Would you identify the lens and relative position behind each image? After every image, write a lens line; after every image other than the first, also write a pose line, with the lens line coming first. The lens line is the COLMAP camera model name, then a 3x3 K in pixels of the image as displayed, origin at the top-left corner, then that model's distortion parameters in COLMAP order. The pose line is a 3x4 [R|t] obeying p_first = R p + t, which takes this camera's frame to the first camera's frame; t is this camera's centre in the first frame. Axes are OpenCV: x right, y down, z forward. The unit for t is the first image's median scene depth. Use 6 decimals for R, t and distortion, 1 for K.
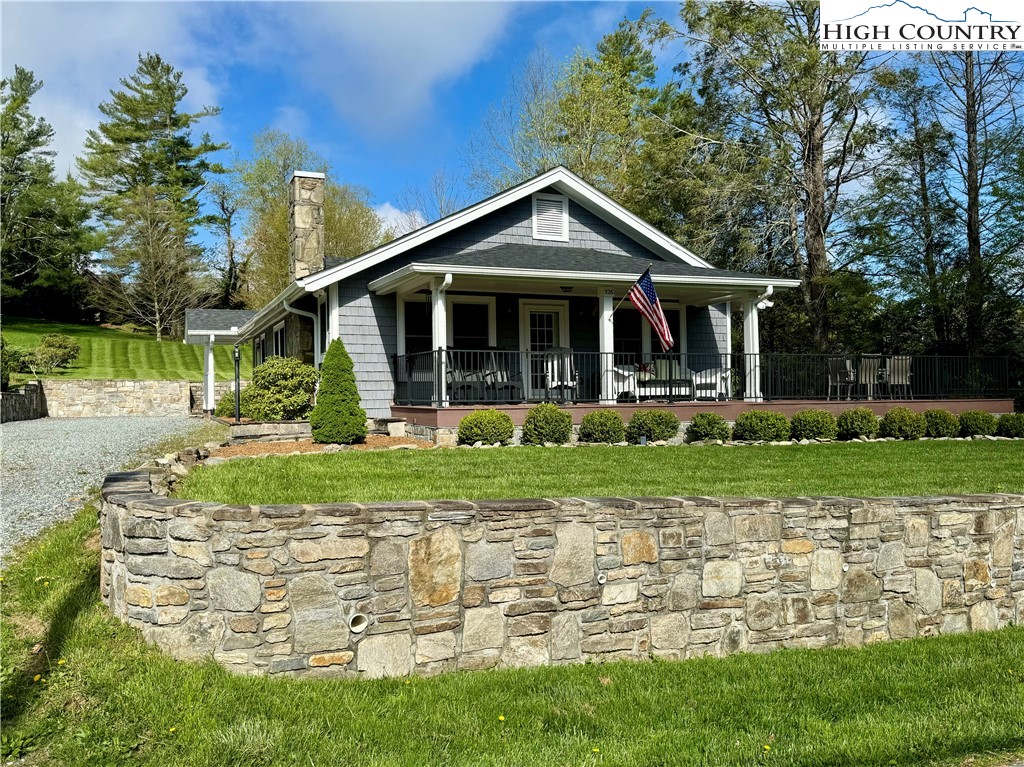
lens RADIAL K [[843.8, 0, 511.6], [0, 843.8, 380.9], [0, 0, 1]] dist [-0.002515, -0.016336]
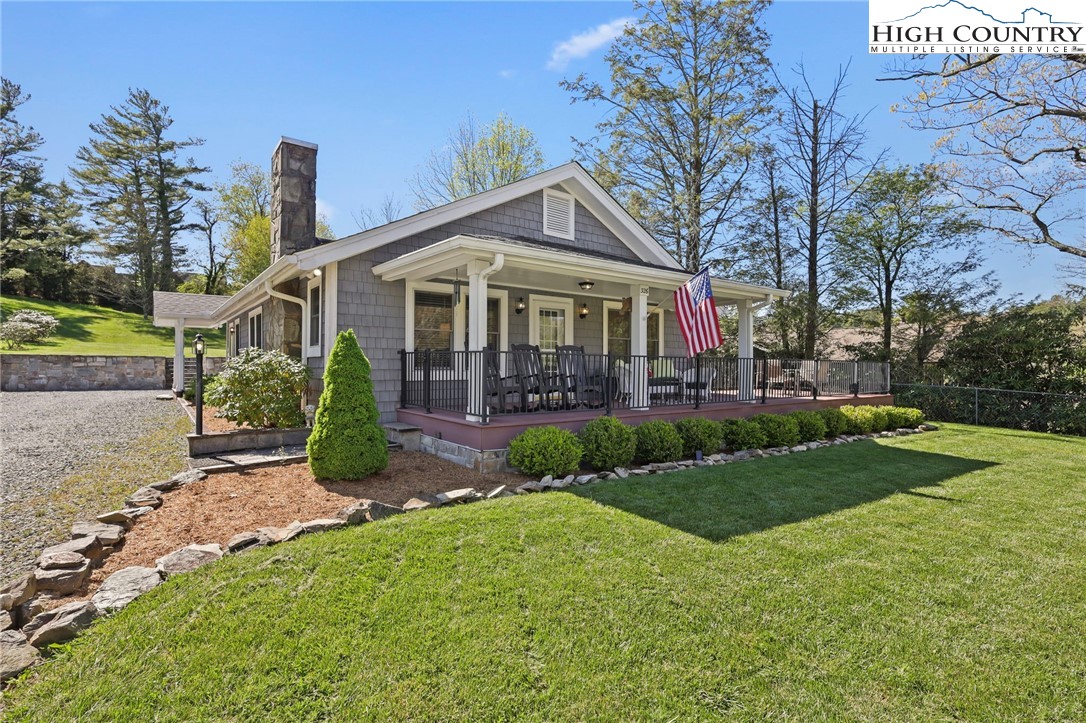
lens RADIAL K [[519.9, 0, 540.8], [0, 519.9, 365.3], [0, 0, 1]] dist [0.007484, 0.002047]
pose [[0.971257, 0.019320, 0.237249, -0.029557], [-0.023937, 0.999576, 0.016593, -0.006520], [-0.236827, -0.021795, 0.971307, 0.101325]]
